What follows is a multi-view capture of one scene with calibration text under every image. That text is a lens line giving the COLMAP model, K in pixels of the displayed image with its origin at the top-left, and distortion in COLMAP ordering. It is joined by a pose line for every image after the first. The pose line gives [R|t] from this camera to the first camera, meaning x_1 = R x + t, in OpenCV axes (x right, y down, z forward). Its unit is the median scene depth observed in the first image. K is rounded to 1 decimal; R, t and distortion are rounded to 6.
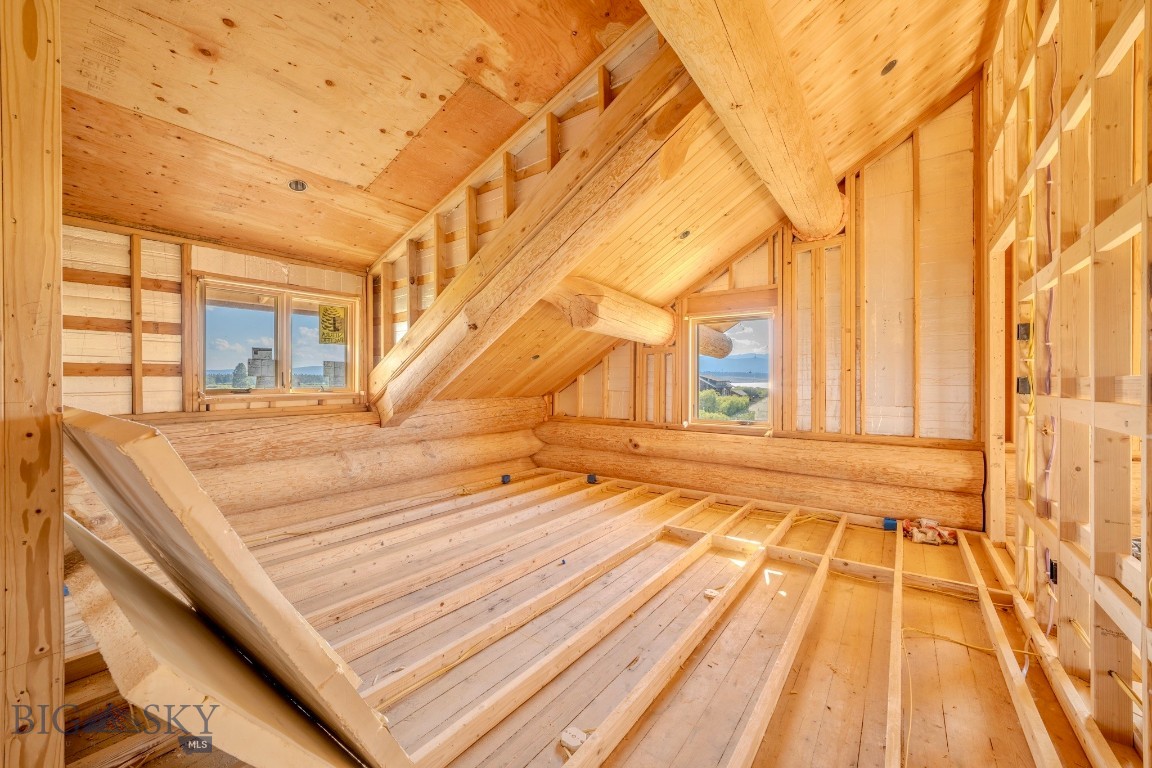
lens RADIAL K [[455.2, 0, 576.0], [0, 455.2, 384.0], [0, 0, 1]] dist [0.000407, 0.000090]
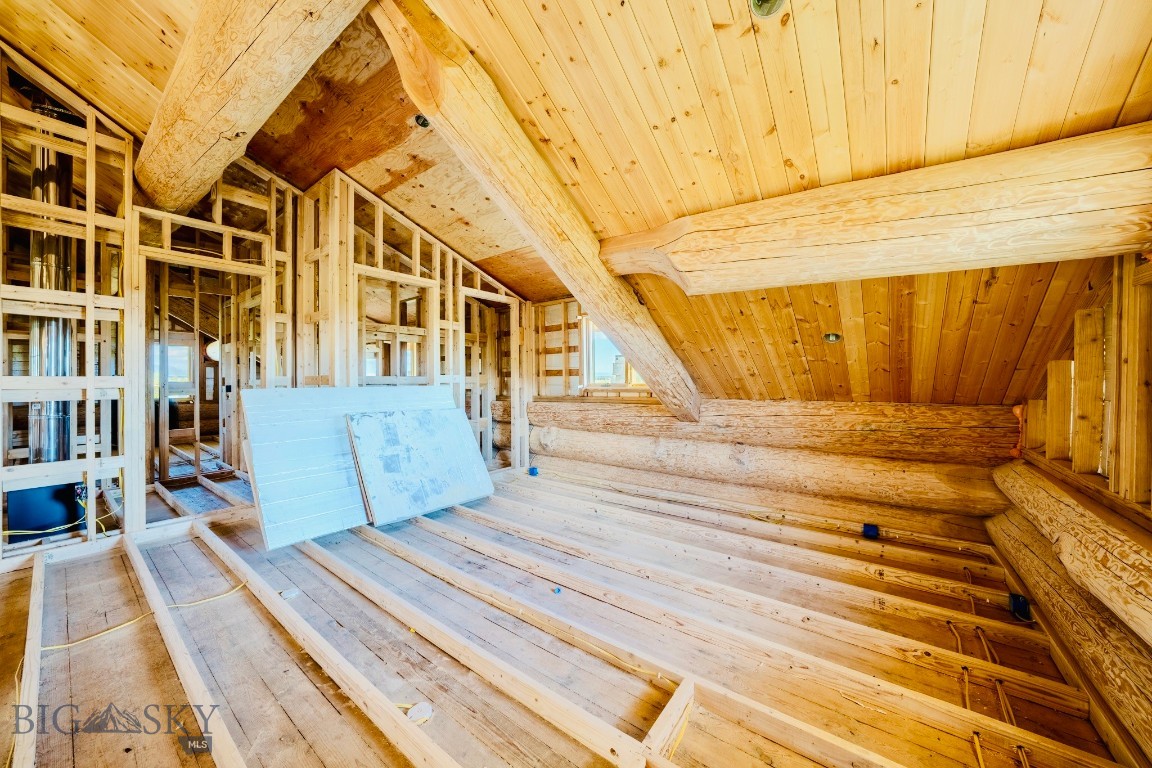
lens RADIAL K [[407.3, 0, 574.4], [0, 407.3, 388.6], [0, 0, 1]] dist [-0.007763, 0.000010]
pose [[-0.020626, 0.017561, -0.999633, 0.483632], [-0.002336, 0.999842, 0.017613, 0.003191], [0.999785, 0.002699, -0.020582, 0.706714]]
